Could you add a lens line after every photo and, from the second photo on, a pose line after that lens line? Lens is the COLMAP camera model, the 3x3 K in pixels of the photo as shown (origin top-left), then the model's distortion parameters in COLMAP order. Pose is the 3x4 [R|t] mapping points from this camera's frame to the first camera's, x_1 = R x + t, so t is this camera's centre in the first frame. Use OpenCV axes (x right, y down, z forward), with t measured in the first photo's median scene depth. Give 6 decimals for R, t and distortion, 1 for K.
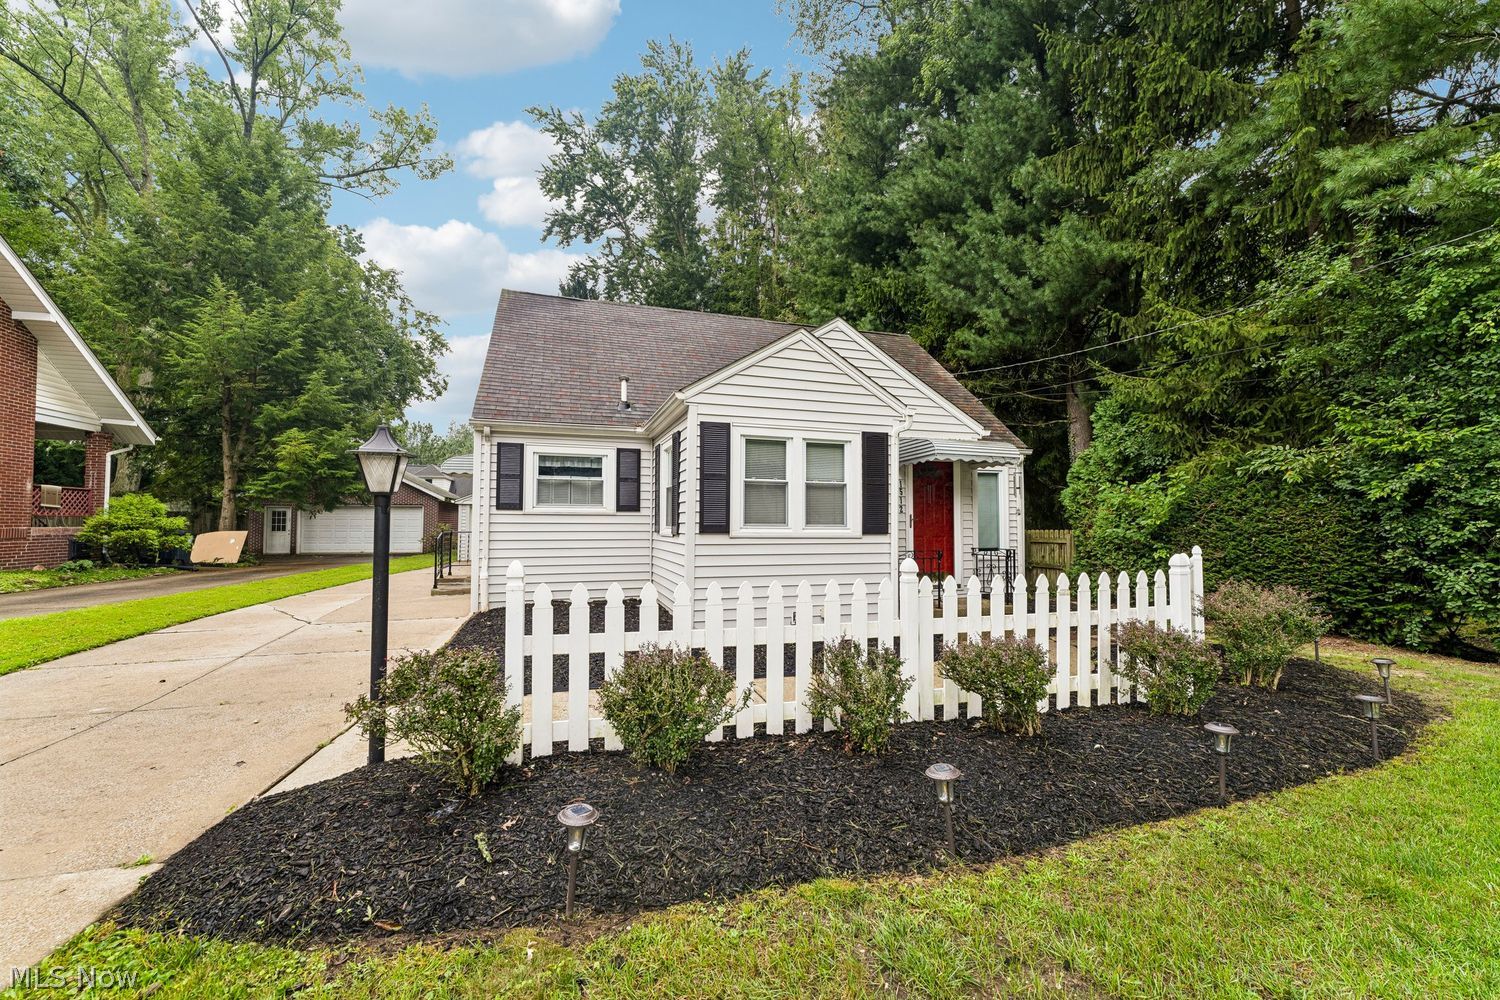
lens RADIAL K [[593.8, 0, 749.9], [0, 593.8, 505.6], [0, 0, 1]] dist [-0.002580, -0.000787]
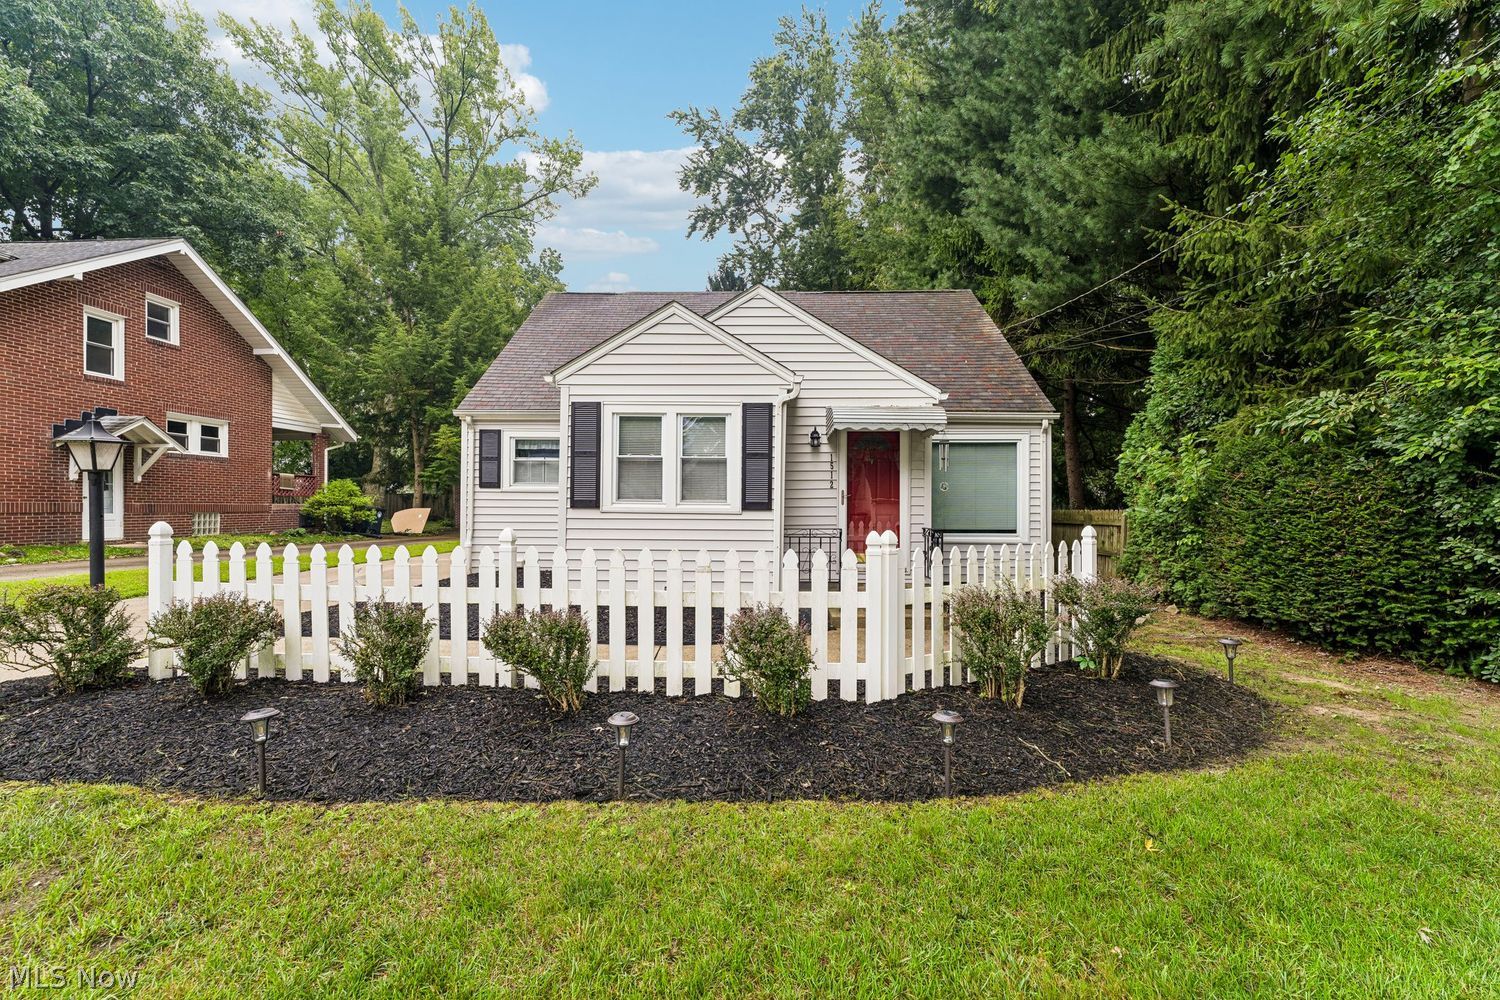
lens RADIAL K [[593.8, 0, 747.5], [0, 593.8, 507.3], [0, 0, 1]] dist [-0.002580, -0.000787]
pose [[0.942204, 0.004166, -0.335013, 0.409467], [0.006995, 0.999460, 0.032101, 0.010076], [0.334966, -0.032589, 0.941666, 0.075508]]
